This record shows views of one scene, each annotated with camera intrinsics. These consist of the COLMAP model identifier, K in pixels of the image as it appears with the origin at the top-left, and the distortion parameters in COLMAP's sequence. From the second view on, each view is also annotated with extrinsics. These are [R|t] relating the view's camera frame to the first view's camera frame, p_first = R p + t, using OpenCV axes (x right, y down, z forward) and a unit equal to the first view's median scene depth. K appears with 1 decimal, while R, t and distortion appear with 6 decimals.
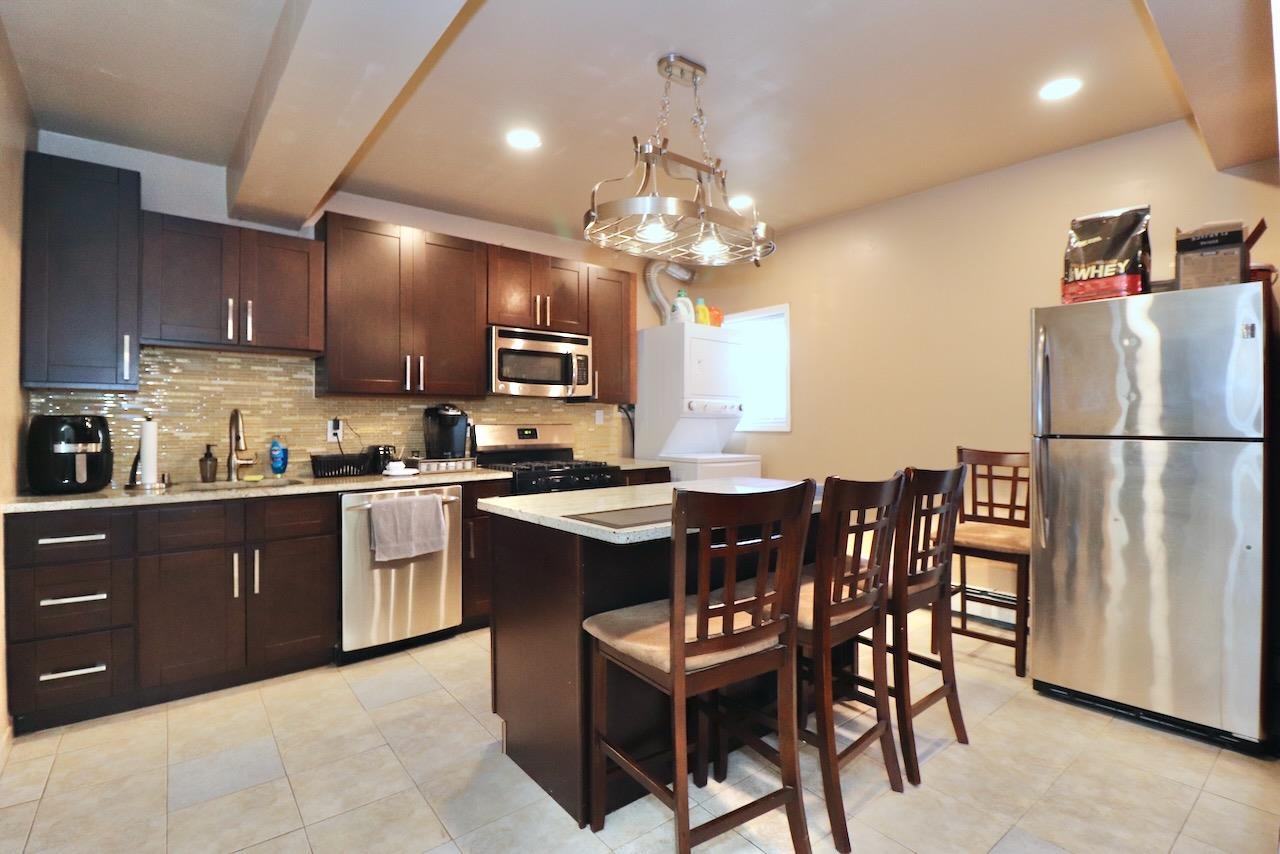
lens RADIAL K [[603.9, 0, 648.0], [0, 603.9, 424.0], [0, 0, 1]] dist [-0.010802, -0.004871]
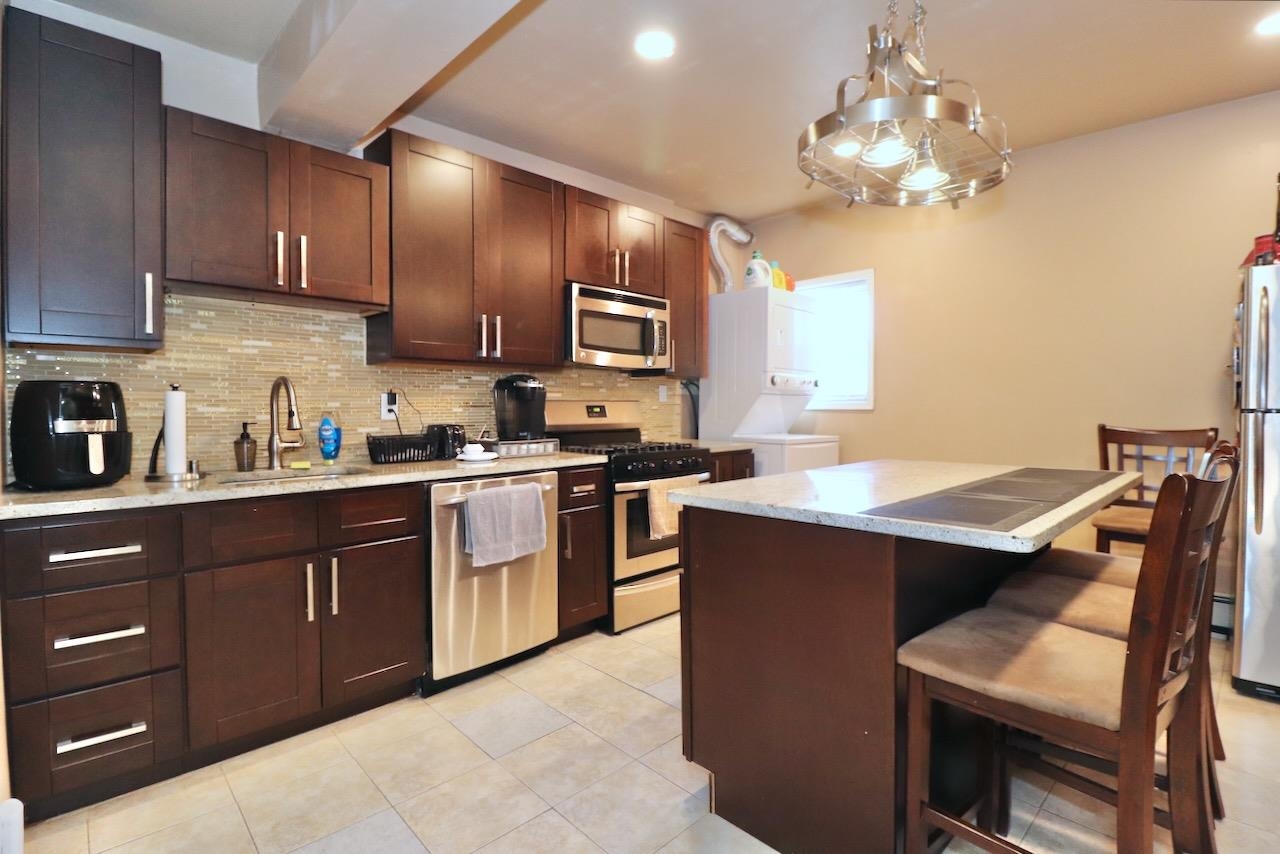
lens RADIAL K [[603.9, 0, 647.7], [0, 603.9, 424.3], [0, 0, 1]] dist [-0.010802, -0.004871]
pose [[0.995521, -0.001819, 0.094528, -0.275641], [-0.000810, 0.999614, 0.027771, 0.013913], [-0.094542, -0.027723, 0.995135, 0.169991]]
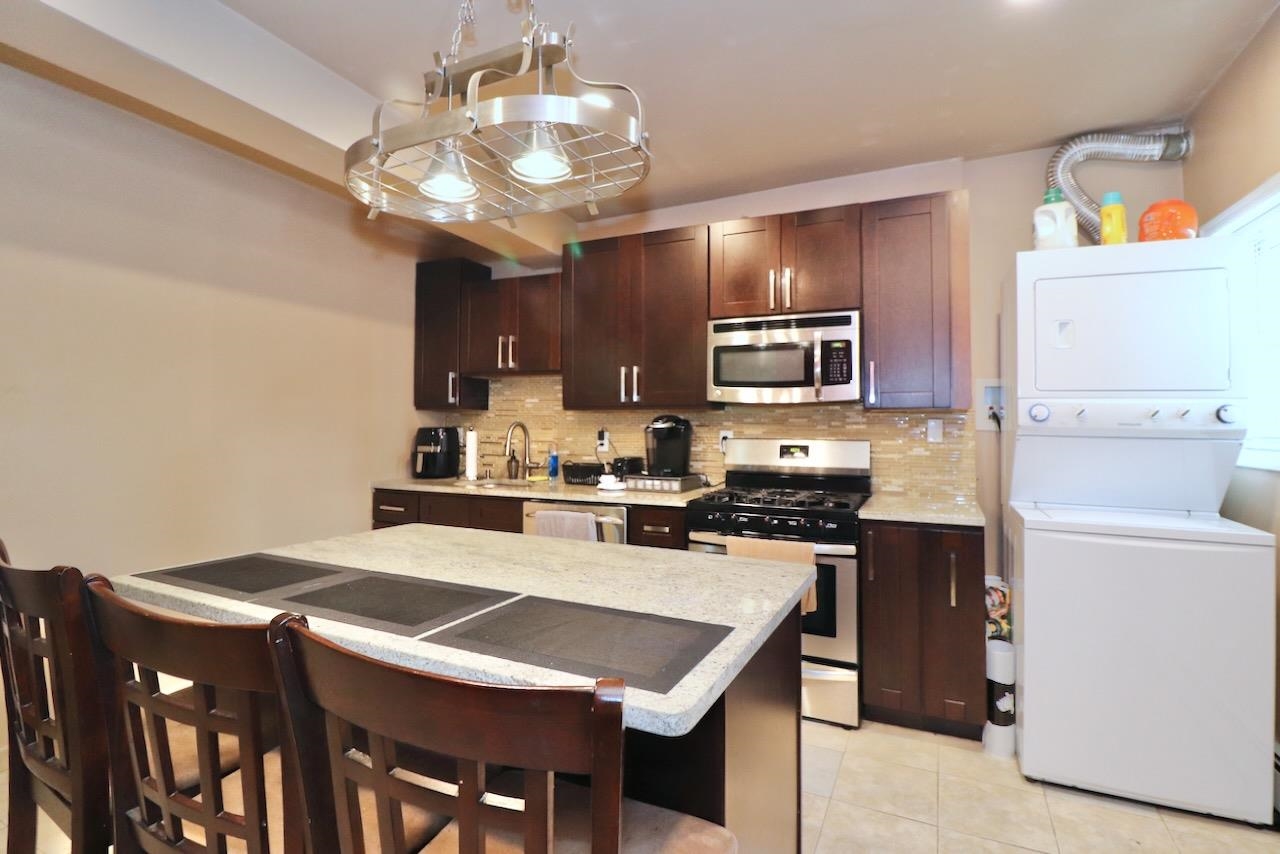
lens RADIAL K [[603.9, 0, 639.6], [0, 603.9, 419.0], [0, 0, 1]] dist [-0.010802, -0.004871]
pose [[0.423736, 0.002169, -0.905783, 0.535999], [-0.007623, 0.999970, -0.001172, -0.030689], [0.905754, 0.007402, 0.423740, 0.665800]]
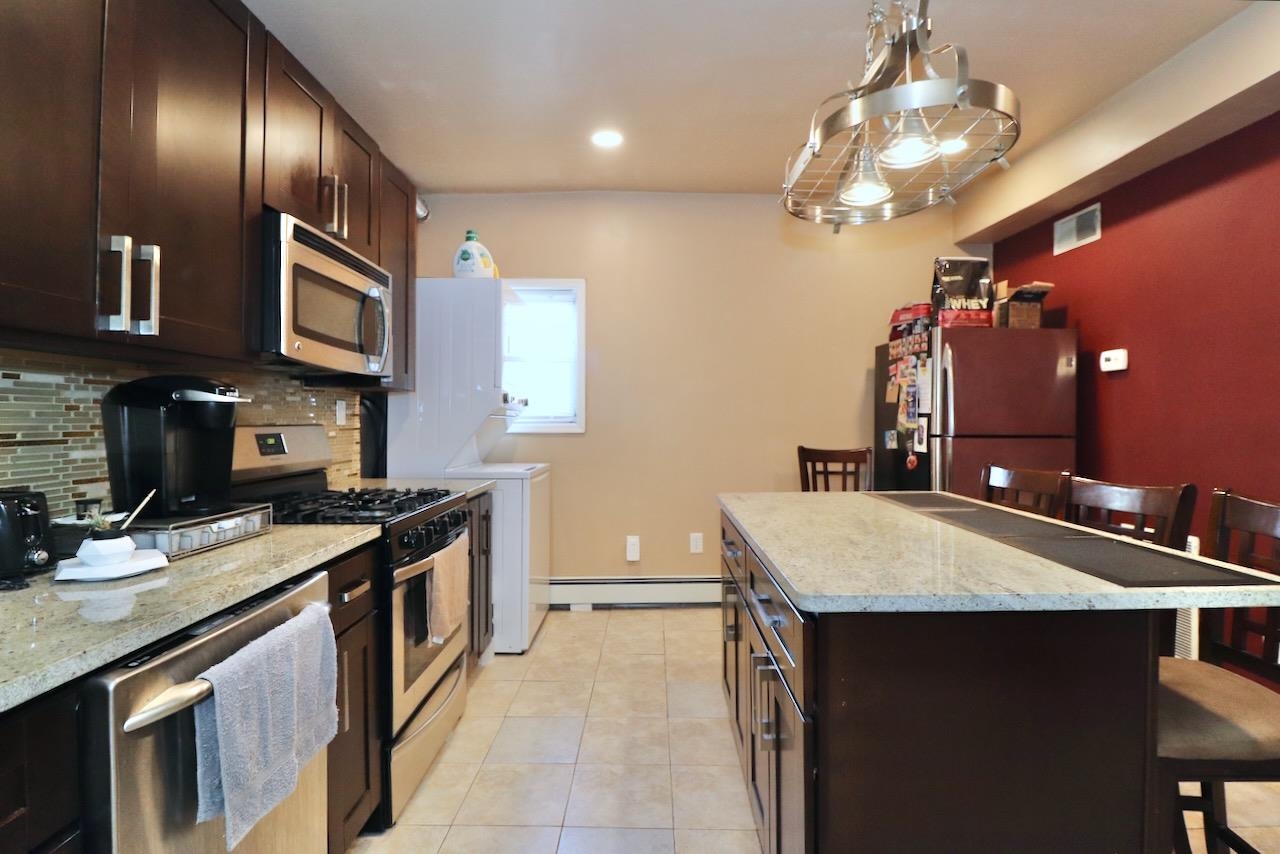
lens RADIAL K [[603.9, 0, 648.8], [0, 603.9, 426.0], [0, 0, 1]] dist [-0.010802, -0.004871]
pose [[0.623522, -0.003871, 0.781796, -0.522433], [-0.002745, 0.999971, 0.007140, -0.004460], [-0.781801, -0.006598, 0.623493, 0.583517]]
